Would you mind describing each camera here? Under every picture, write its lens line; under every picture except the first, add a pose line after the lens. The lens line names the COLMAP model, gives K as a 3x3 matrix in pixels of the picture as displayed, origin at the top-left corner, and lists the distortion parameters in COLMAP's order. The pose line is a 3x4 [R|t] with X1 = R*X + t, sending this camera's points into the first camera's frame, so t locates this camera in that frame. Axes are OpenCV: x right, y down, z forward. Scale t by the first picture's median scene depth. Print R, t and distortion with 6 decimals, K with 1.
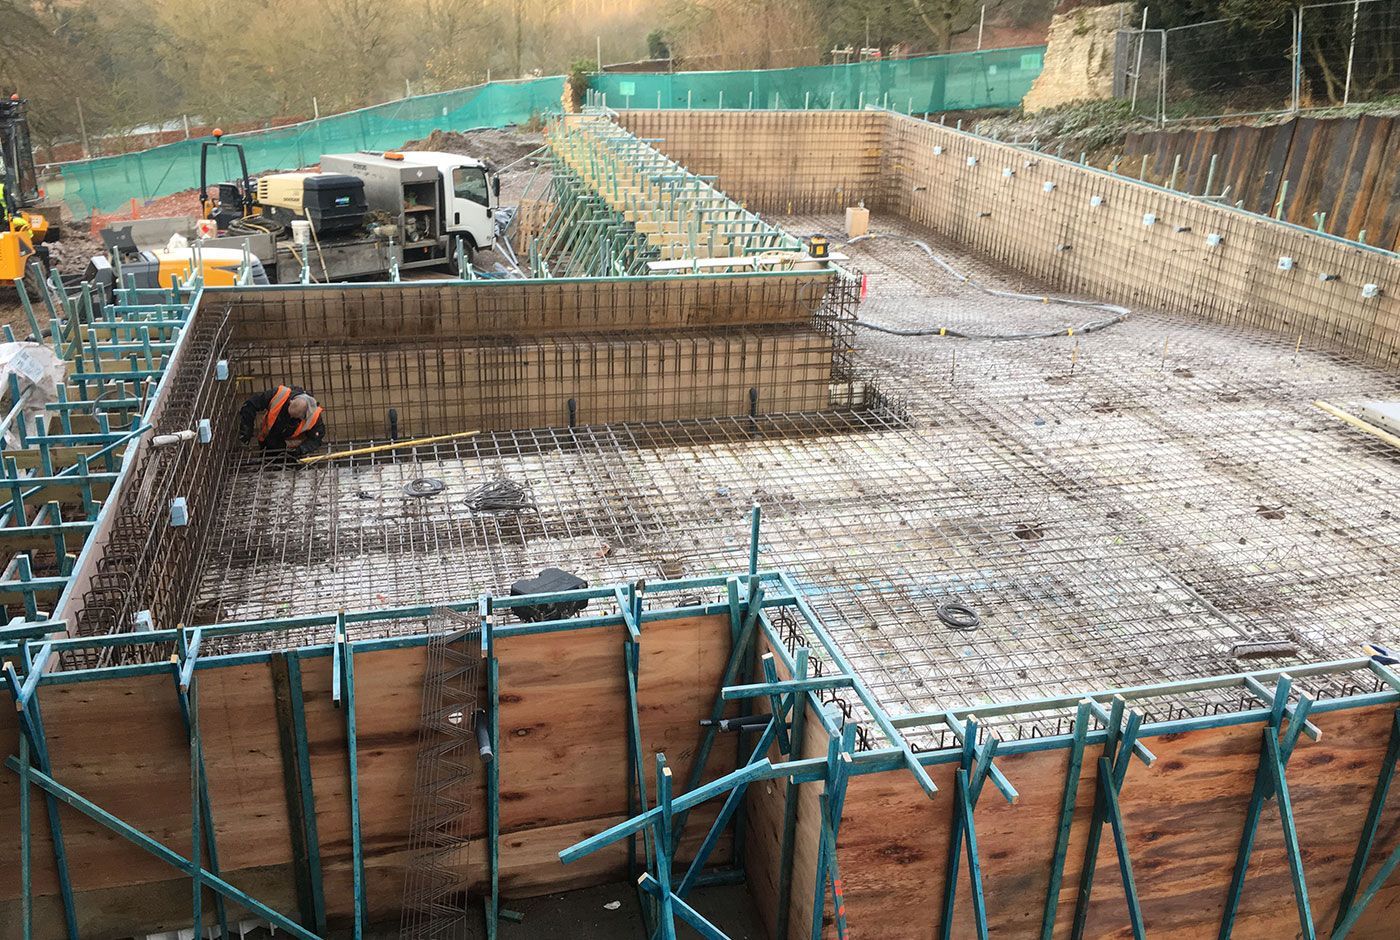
lens RADIAL K [[1192.3, 0, 704.5], [0, 1192.3, 473.2], [0, 0, 1]] dist [0.088693, -0.112285]
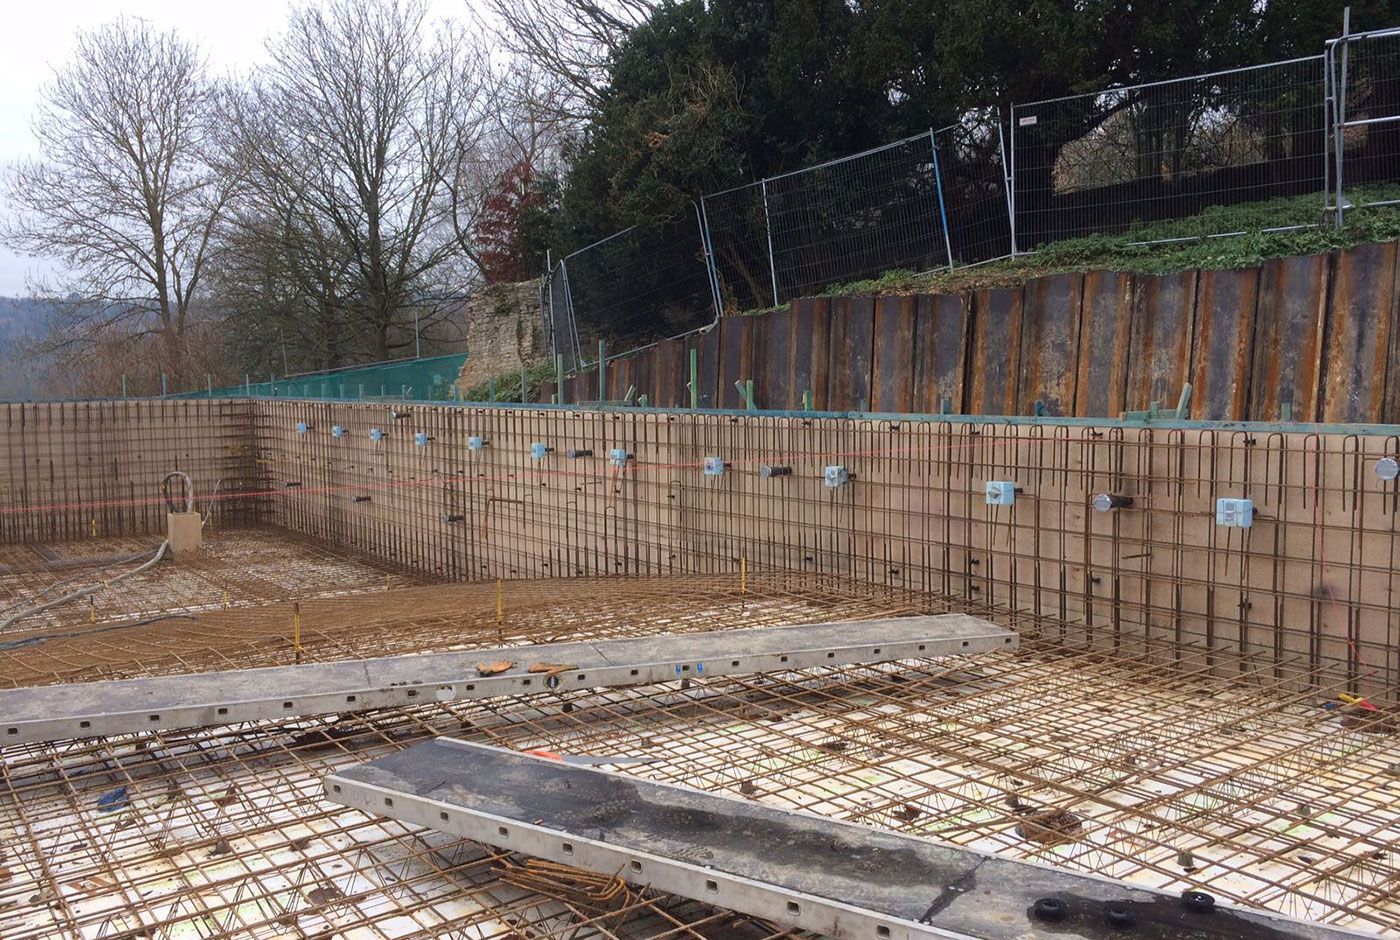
lens RADIAL K [[1192.3, 0, 701.1], [0, 1192.3, 471.3], [0, 0, 1]] dist [0.088693, -0.112285]
pose [[0.934060, -0.073475, 0.349476, 0.378598], [0.177824, 0.944349, -0.276736, -0.002092], [-0.309694, 0.320633, 0.895145, 0.660956]]
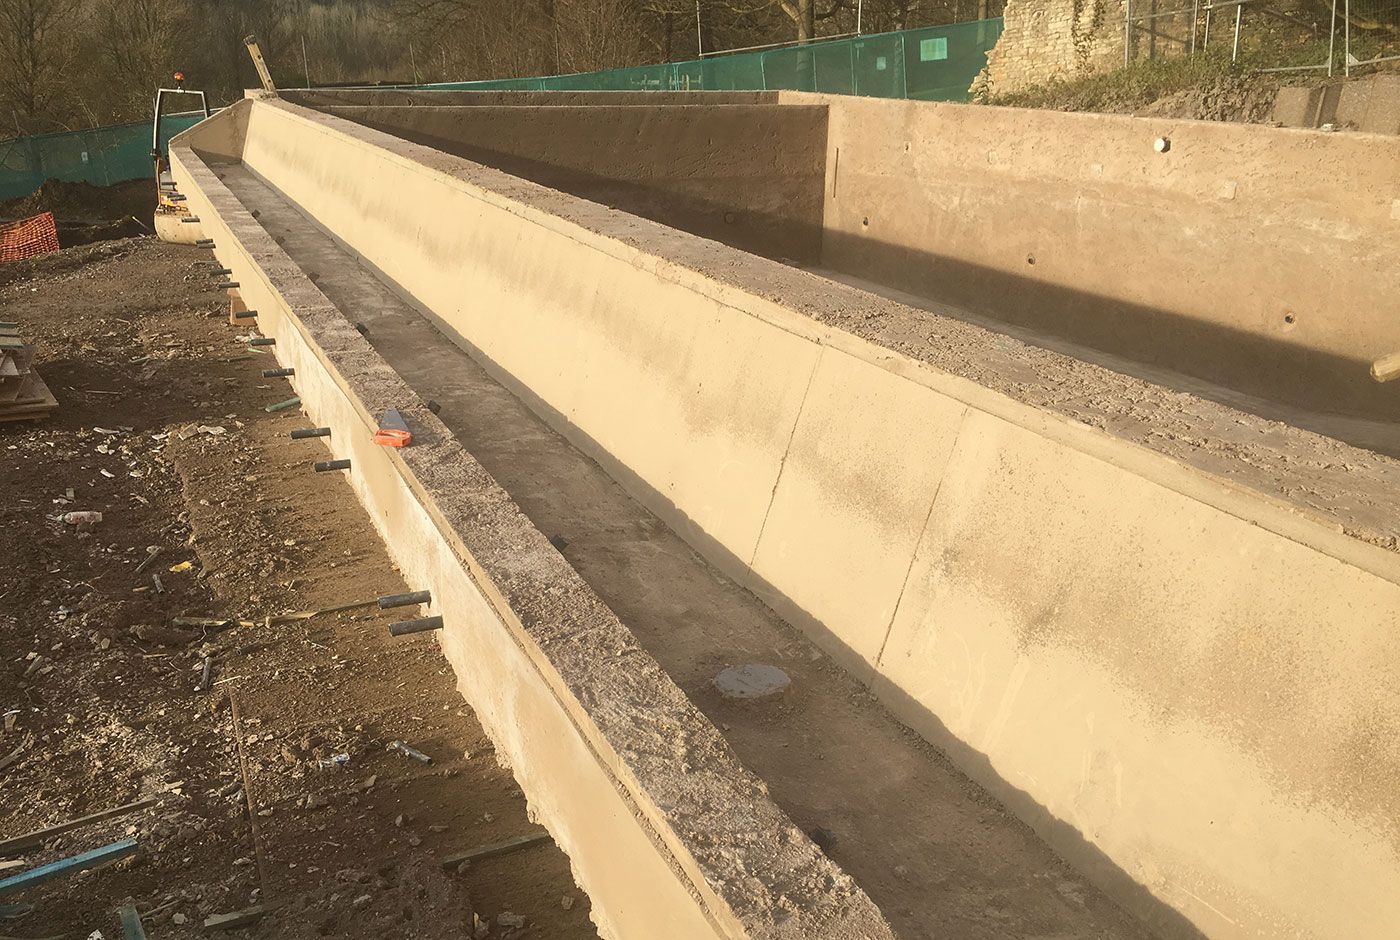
lens RADIAL K [[1192.3, 0, 694.2], [0, 1192.3, 481.1], [0, 0, 1]] dist [0.088693, -0.112285]
pose [[0.984599, -0.078959, 0.155984, 0.010467], [0.086400, 0.995396, -0.041504, -0.245515], [-0.151989, 0.054342, 0.986887, 1.150689]]
